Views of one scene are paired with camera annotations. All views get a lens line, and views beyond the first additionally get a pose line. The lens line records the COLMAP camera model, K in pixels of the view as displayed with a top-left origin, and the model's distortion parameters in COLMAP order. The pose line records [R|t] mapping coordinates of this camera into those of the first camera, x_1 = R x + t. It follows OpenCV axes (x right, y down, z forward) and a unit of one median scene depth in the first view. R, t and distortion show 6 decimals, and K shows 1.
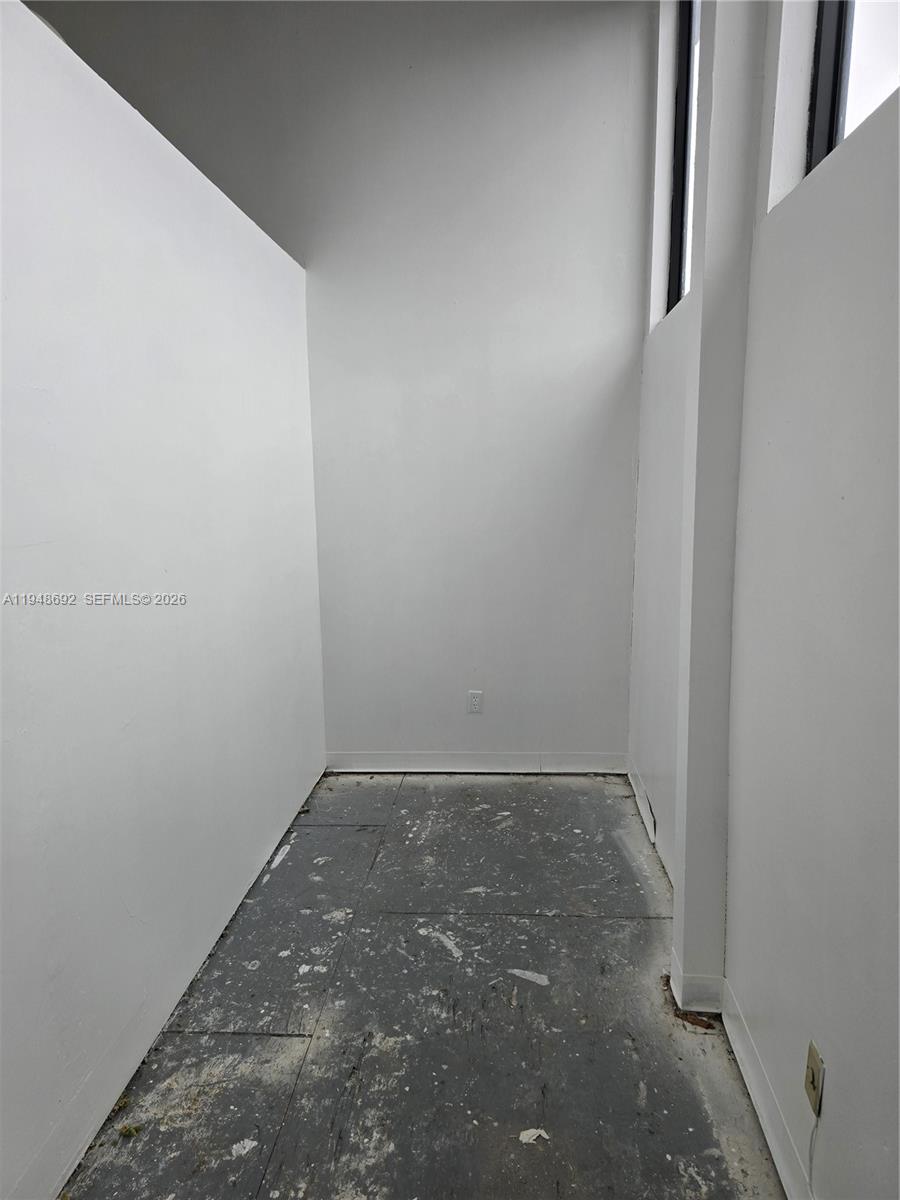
lens RADIAL K [[800.2, 0, 450.9], [0, 800.2, 600.3], [0, 0, 1]] dist [0.020342, -0.007044]
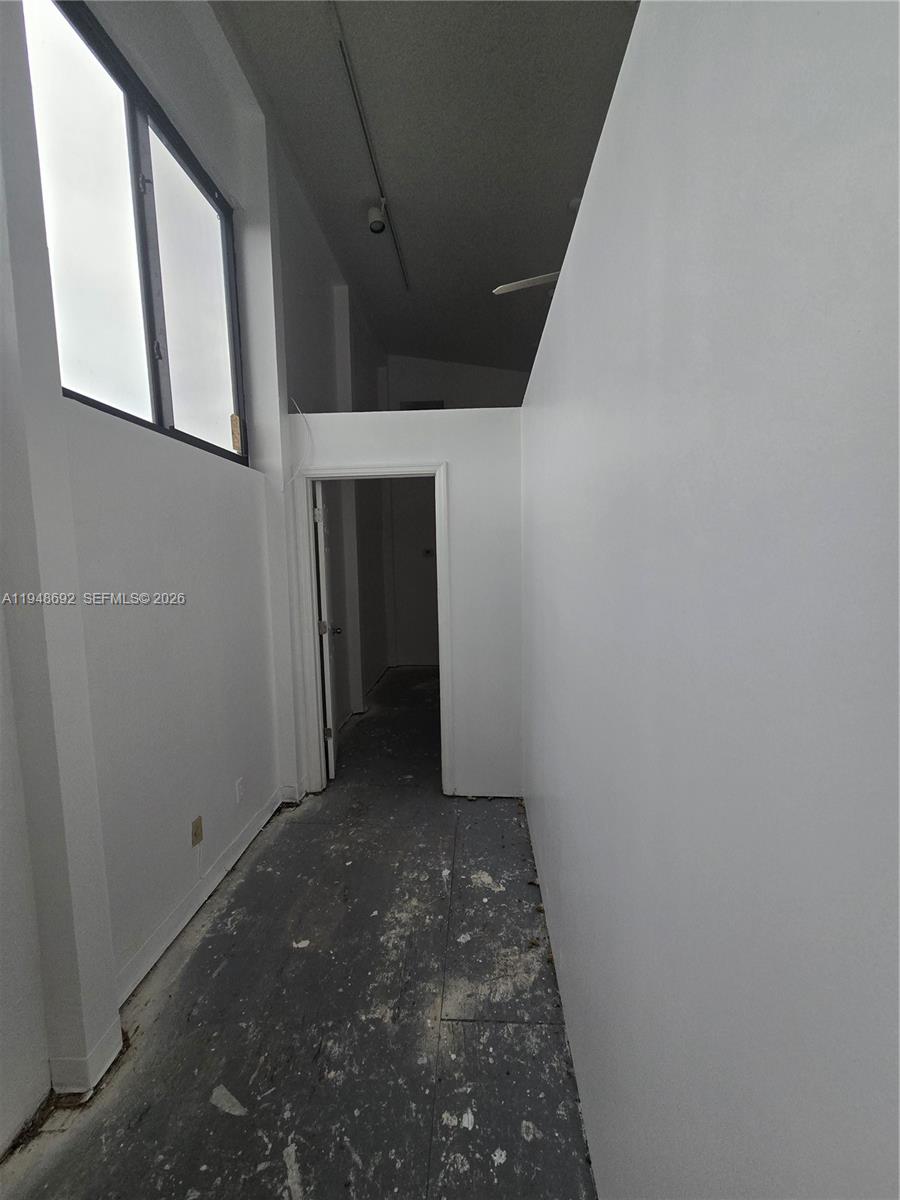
lens RADIAL K [[486.0, 0, 449.9], [0, 486.0, 602.3], [0, 0, 1]] dist [-0.025322, -0.000075]
pose [[-0.999509, 0.028350, -0.013314, -0.199902], [0.023885, 0.964900, 0.261528, -0.279862], [0.020261, 0.261082, -0.965104, 1.581659]]
